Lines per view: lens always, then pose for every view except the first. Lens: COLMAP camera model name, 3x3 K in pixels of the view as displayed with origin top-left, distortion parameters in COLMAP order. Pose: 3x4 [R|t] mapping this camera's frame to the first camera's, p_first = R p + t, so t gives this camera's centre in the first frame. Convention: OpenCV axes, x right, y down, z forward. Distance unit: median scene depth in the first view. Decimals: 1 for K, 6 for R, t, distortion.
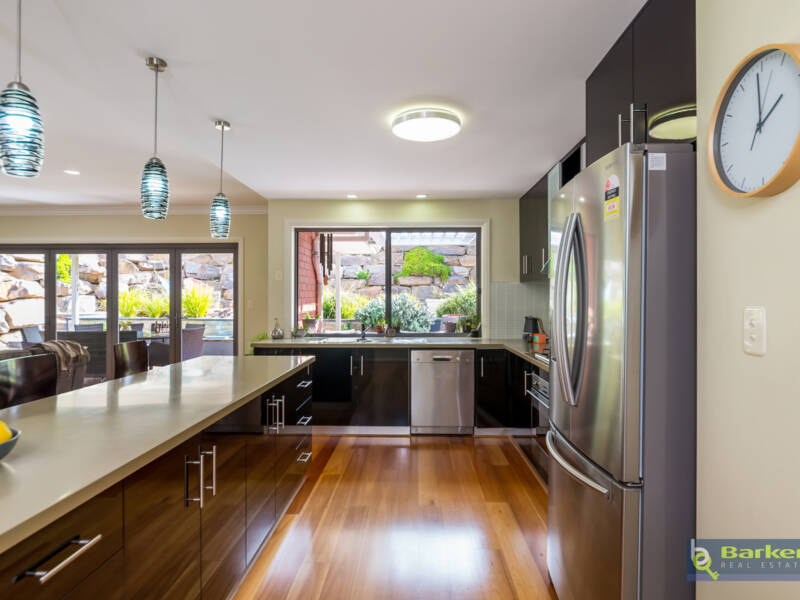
lens RADIAL K [[478.5, 0, 400.9], [0, 478.5, 298.9], [0, 0, 1]] dist [-0.000679, -0.000247]
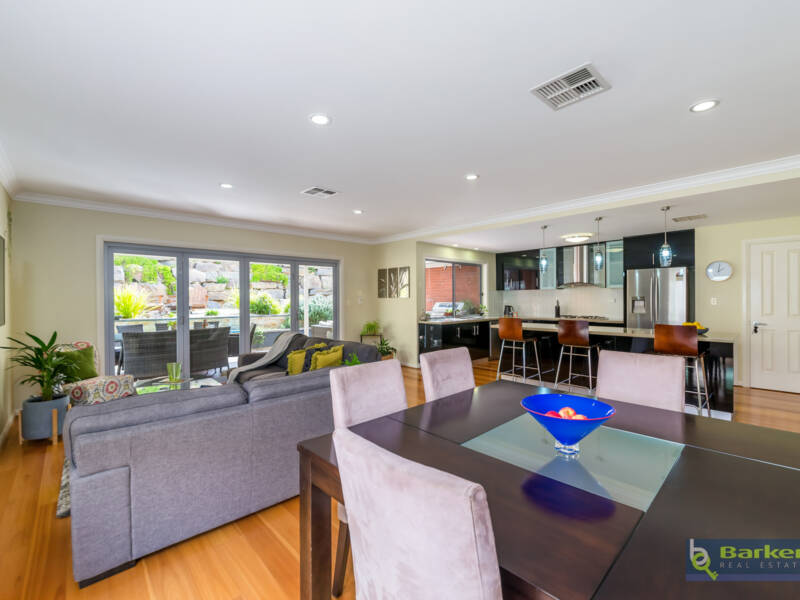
lens RADIAL K [[354.2, 0, 402.7], [0, 354.2, 299.1], [0, 0, 1]] dist [0.001121, 0.000032]
pose [[0.702781, -0.006478, 0.711377, -0.947340], [0.006334, 0.999976, 0.002849, -0.000983], [-0.711379, 0.002503, 0.702805, 0.106422]]
